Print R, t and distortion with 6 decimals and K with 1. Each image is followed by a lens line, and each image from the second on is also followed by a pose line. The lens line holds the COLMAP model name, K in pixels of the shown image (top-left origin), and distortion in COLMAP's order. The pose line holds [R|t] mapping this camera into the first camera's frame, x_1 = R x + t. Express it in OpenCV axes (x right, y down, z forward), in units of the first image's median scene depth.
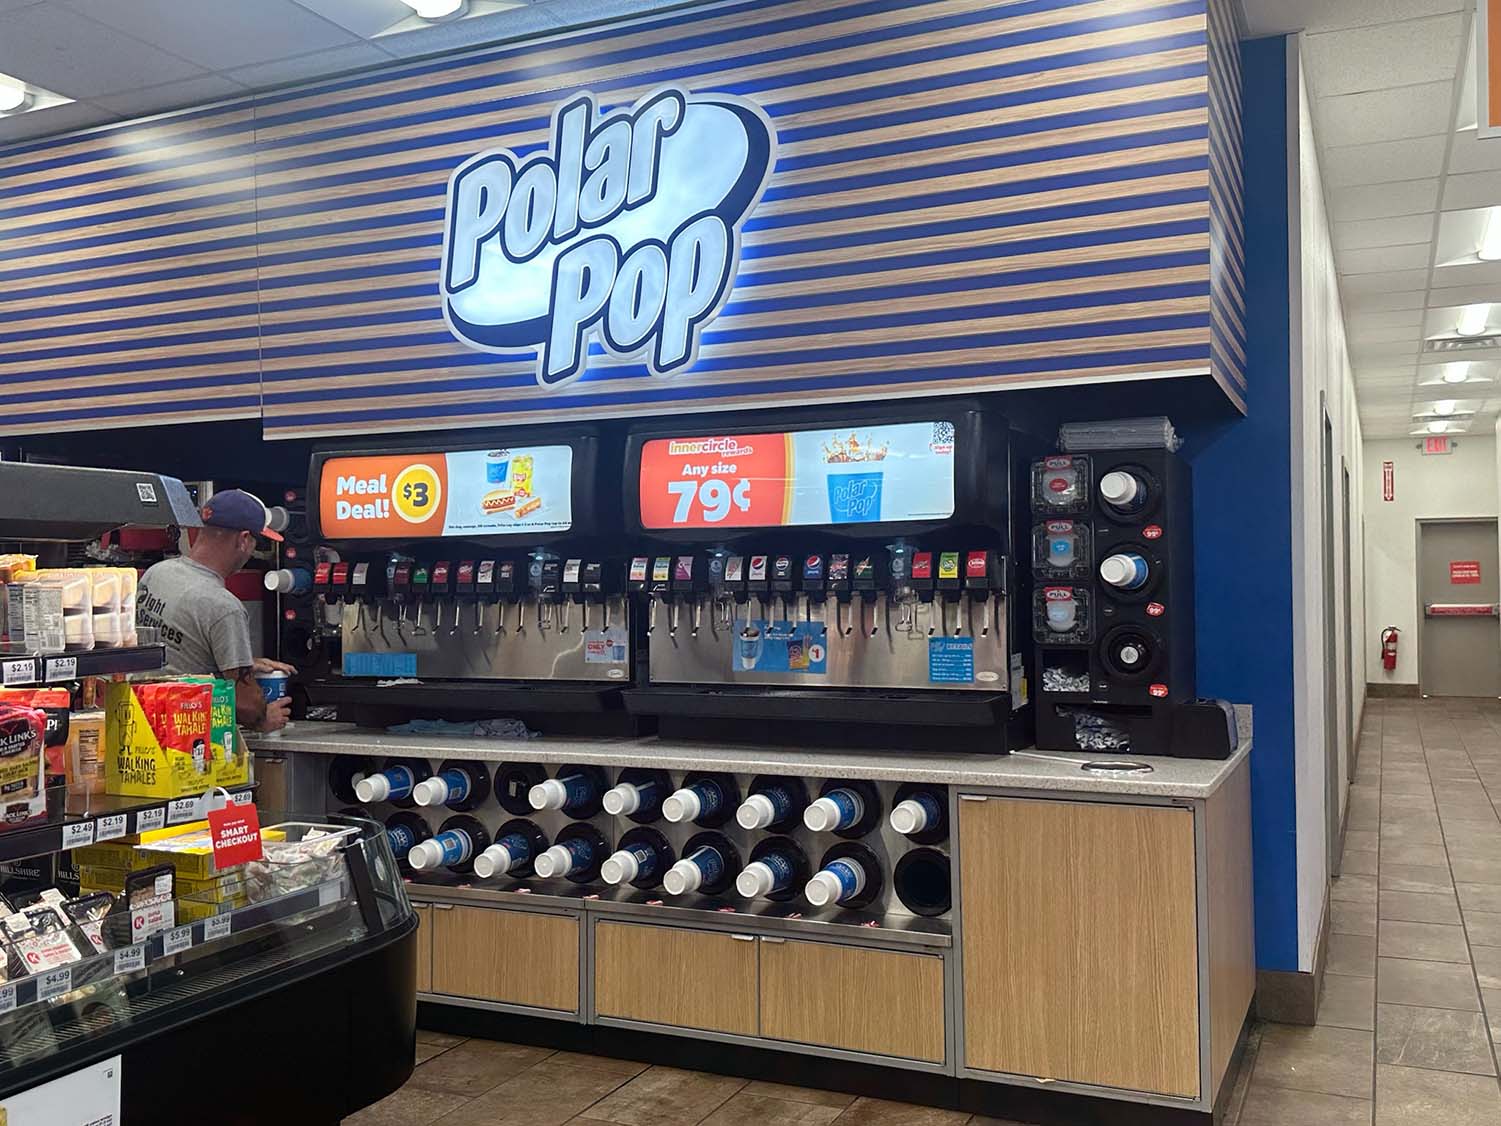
lens RADIAL K [[1389.5, 0, 750.5], [0, 1389.5, 563.0], [0, 0, 1]] dist [0.020293, -0.005380]
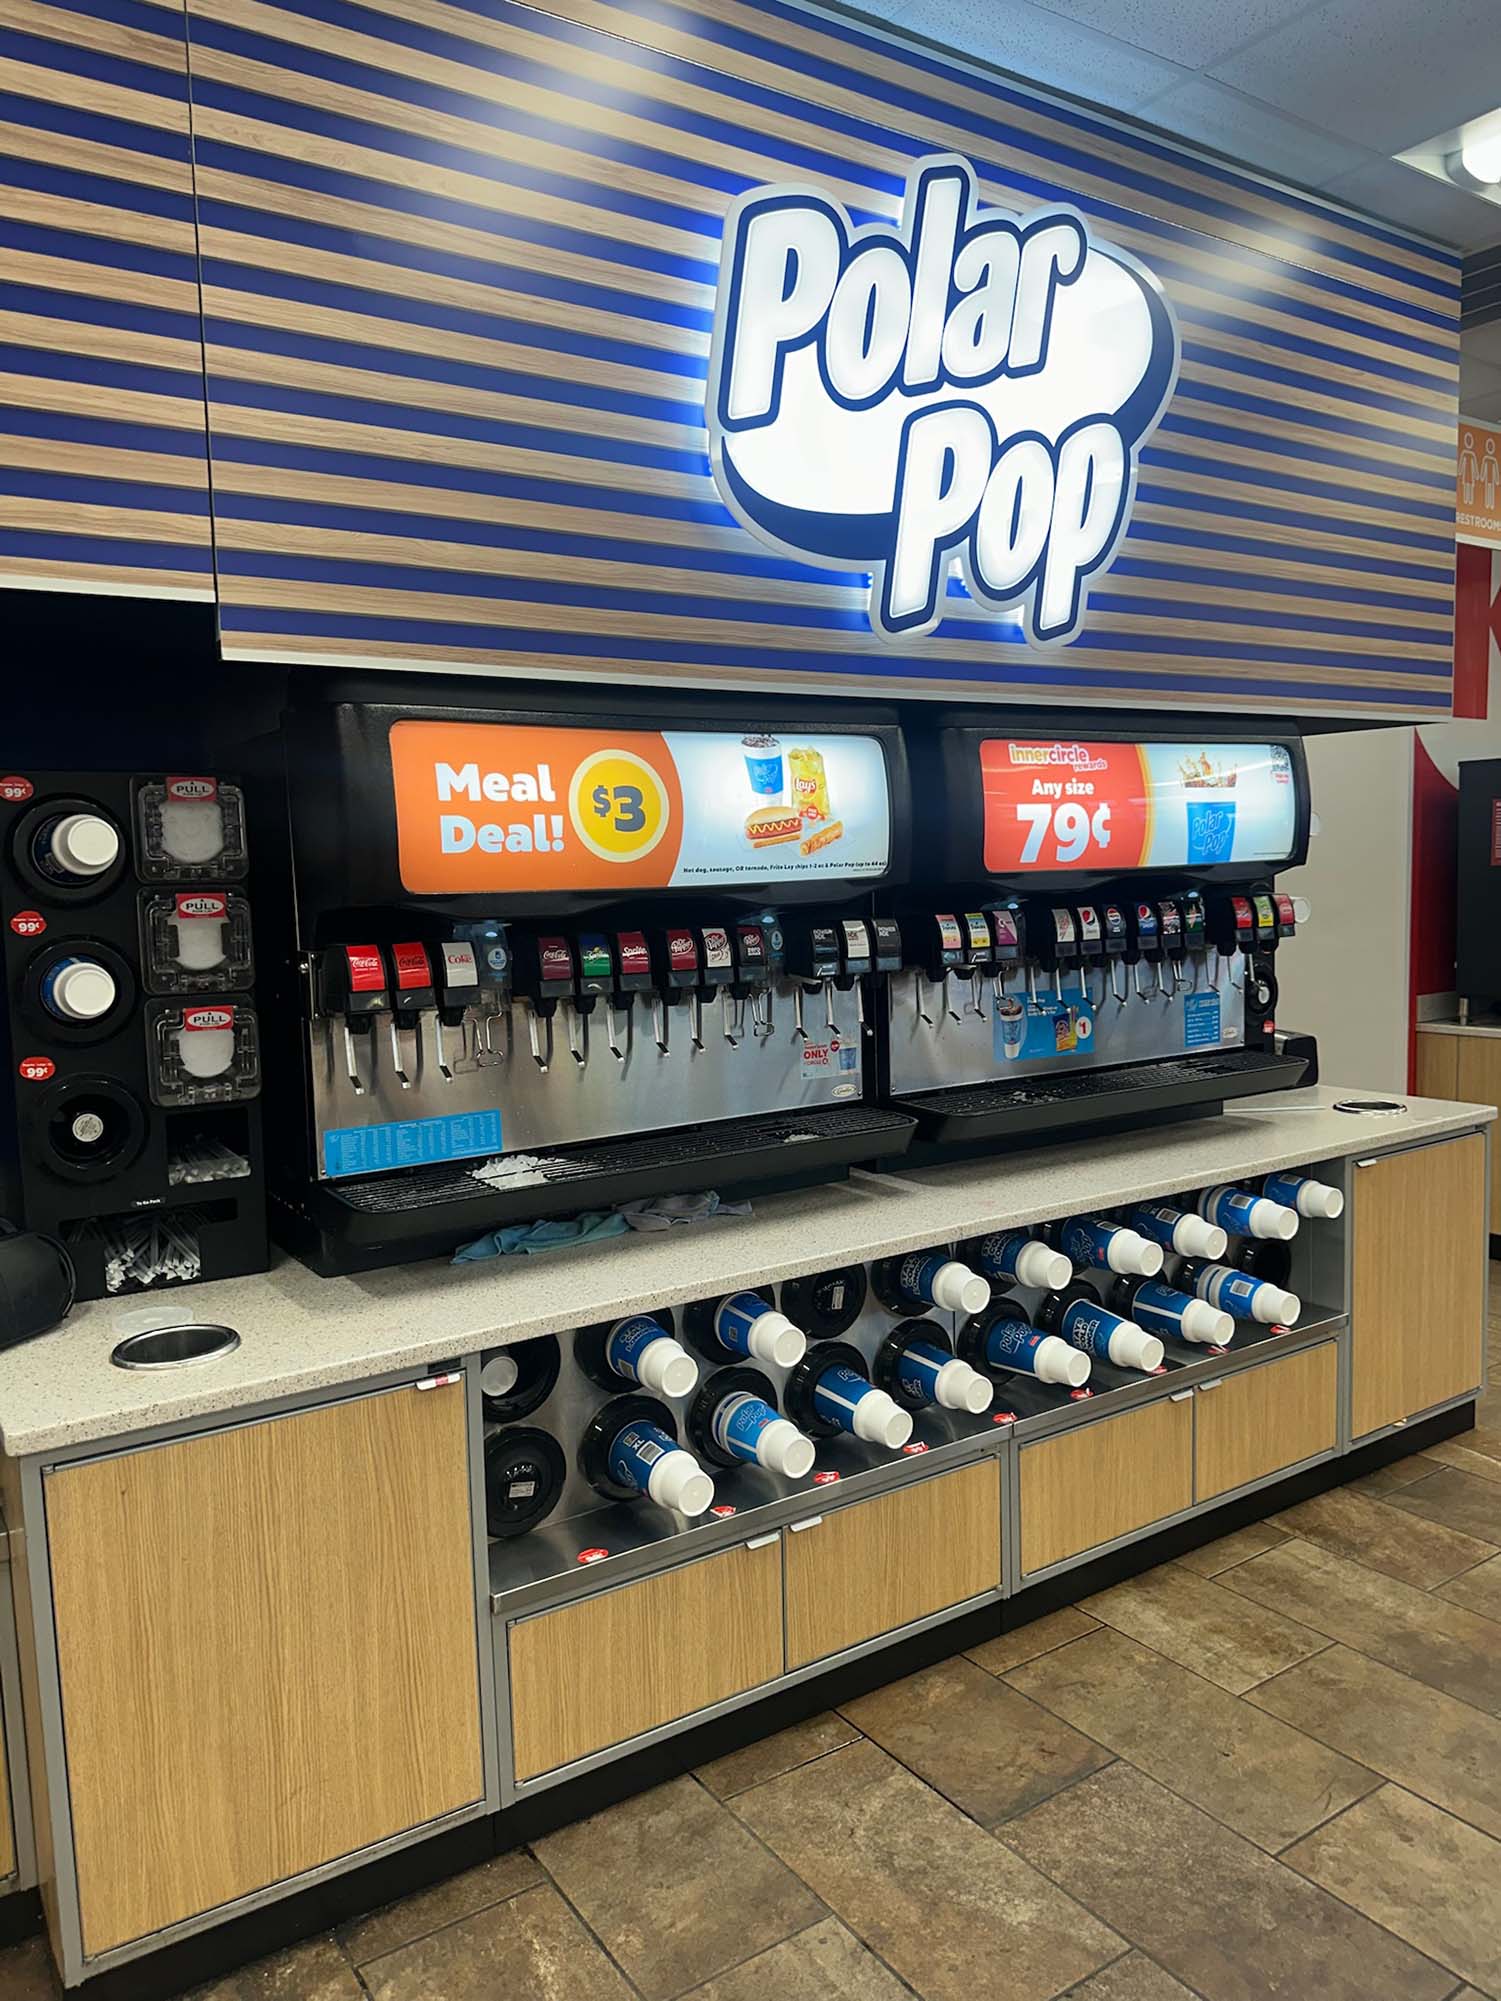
lens RADIAL K [[1414.9, 0, 750.5], [0, 1414.9, 1000.5], [0, 0, 1]] dist [0.123869, -0.298095]
pose [[0.529443, -0.087954, 0.843774, -0.719648], [0.010647, 0.995222, 0.097059, -0.030340], [-0.848279, -0.042403, 0.527850, 0.719635]]
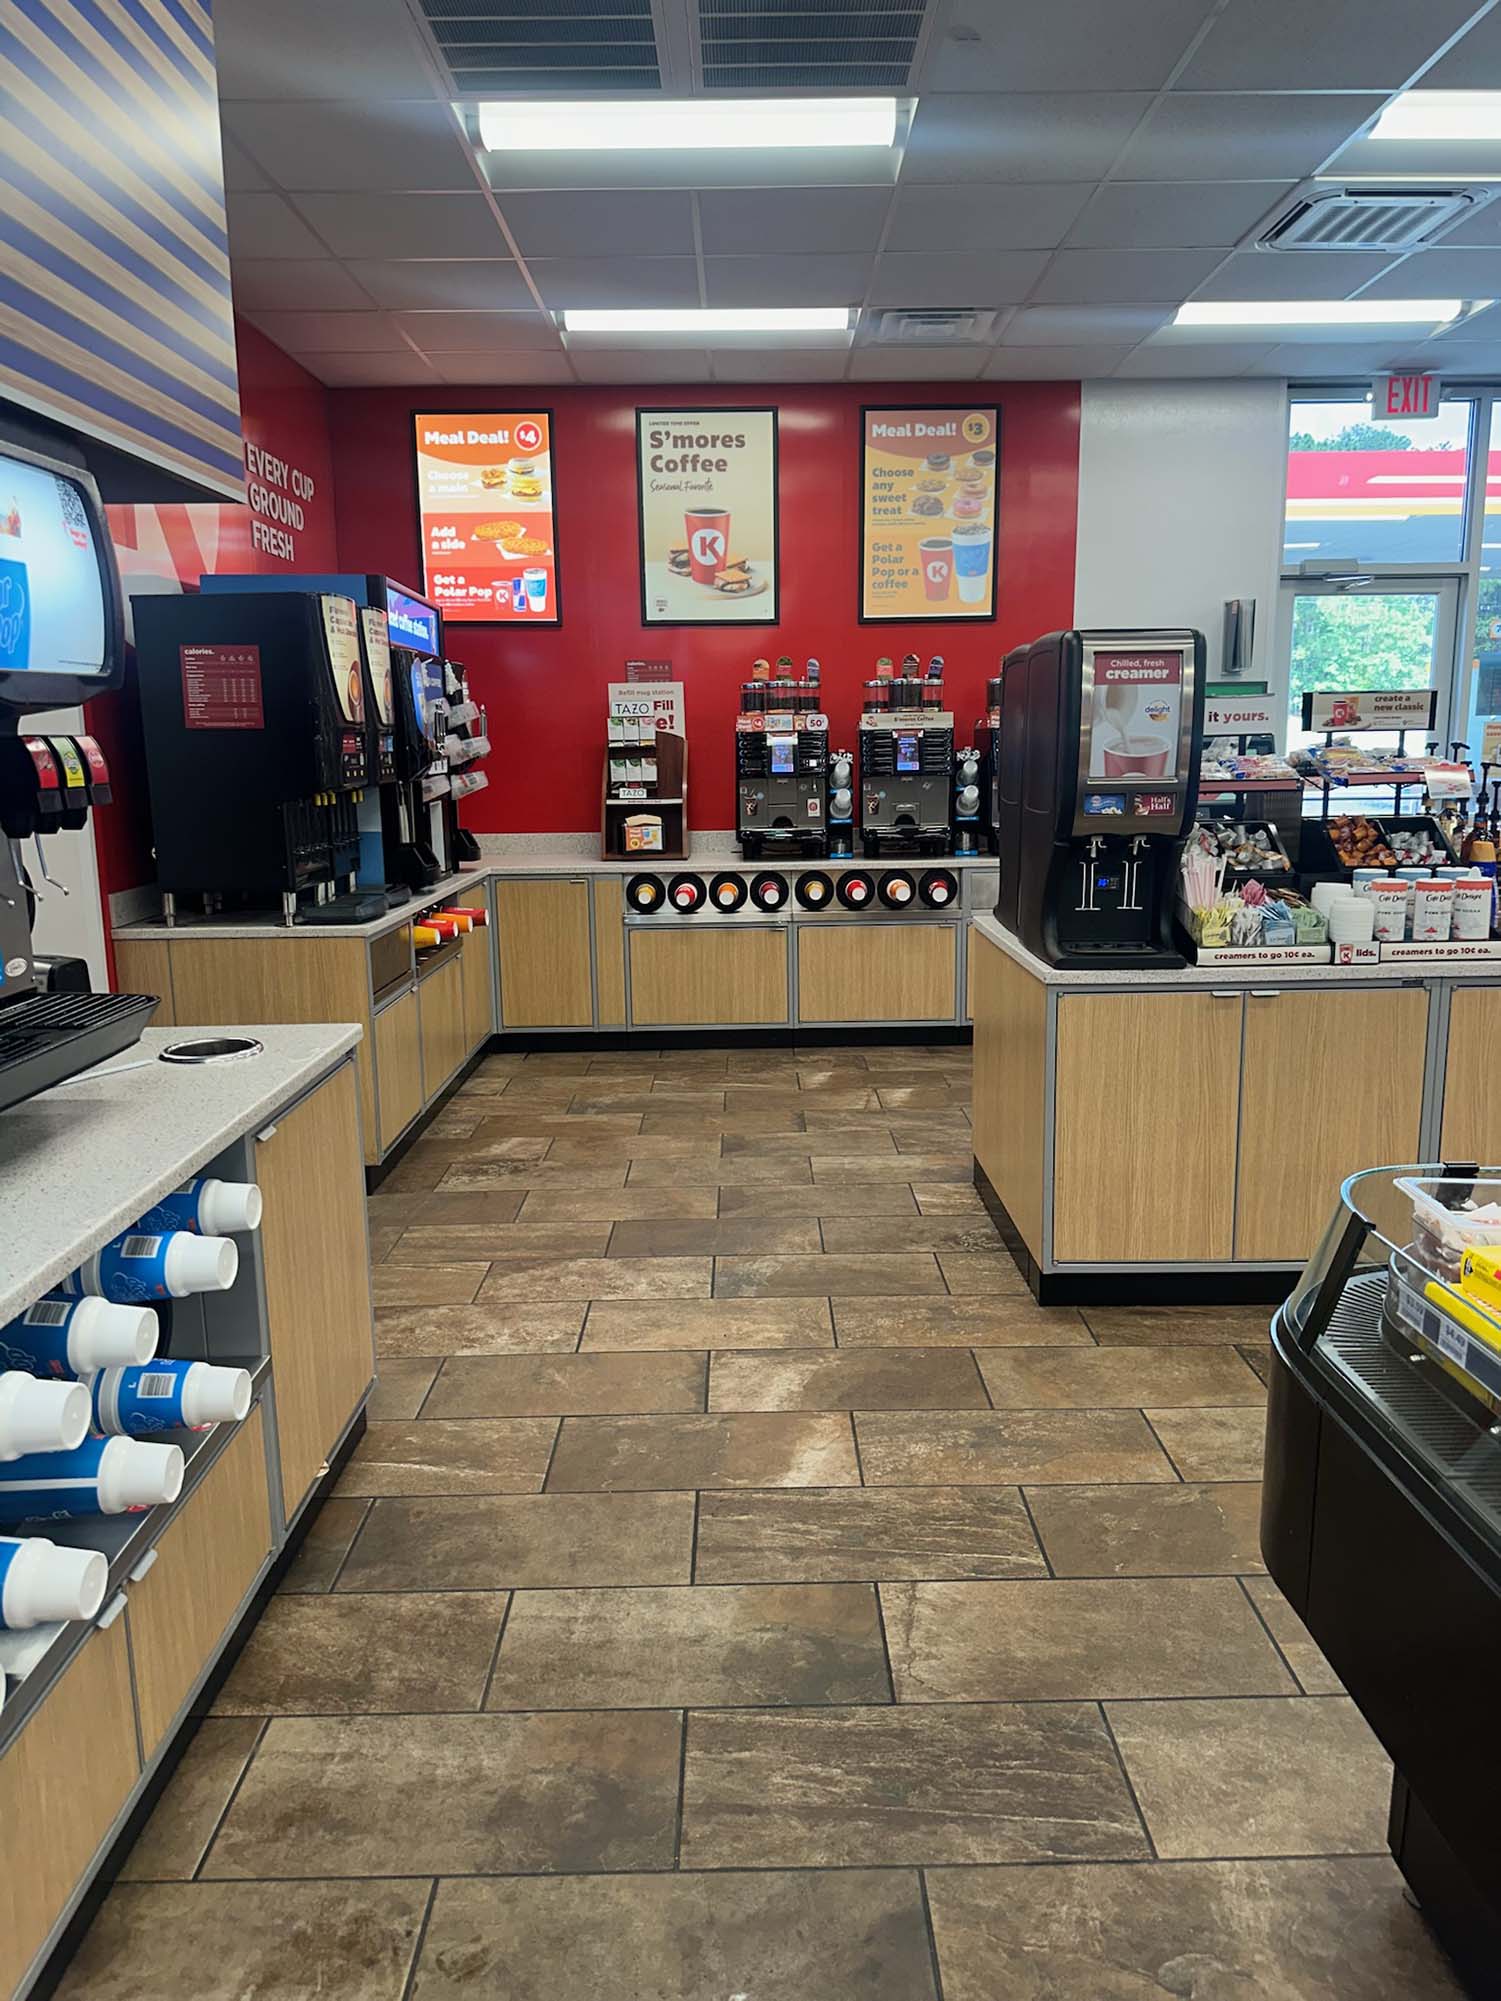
lens RADIAL K [[1431.6, 0, 750.5], [0, 1431.6, 1000.5], [0, 0, 1]] dist [0.000615, -0.006176]
pose [[-0.413572, -0.154076, 0.897340, -0.454327], [0.004576, 0.985213, 0.171273, -0.003982], [-0.910460, 0.074940, -0.406752, 0.879706]]
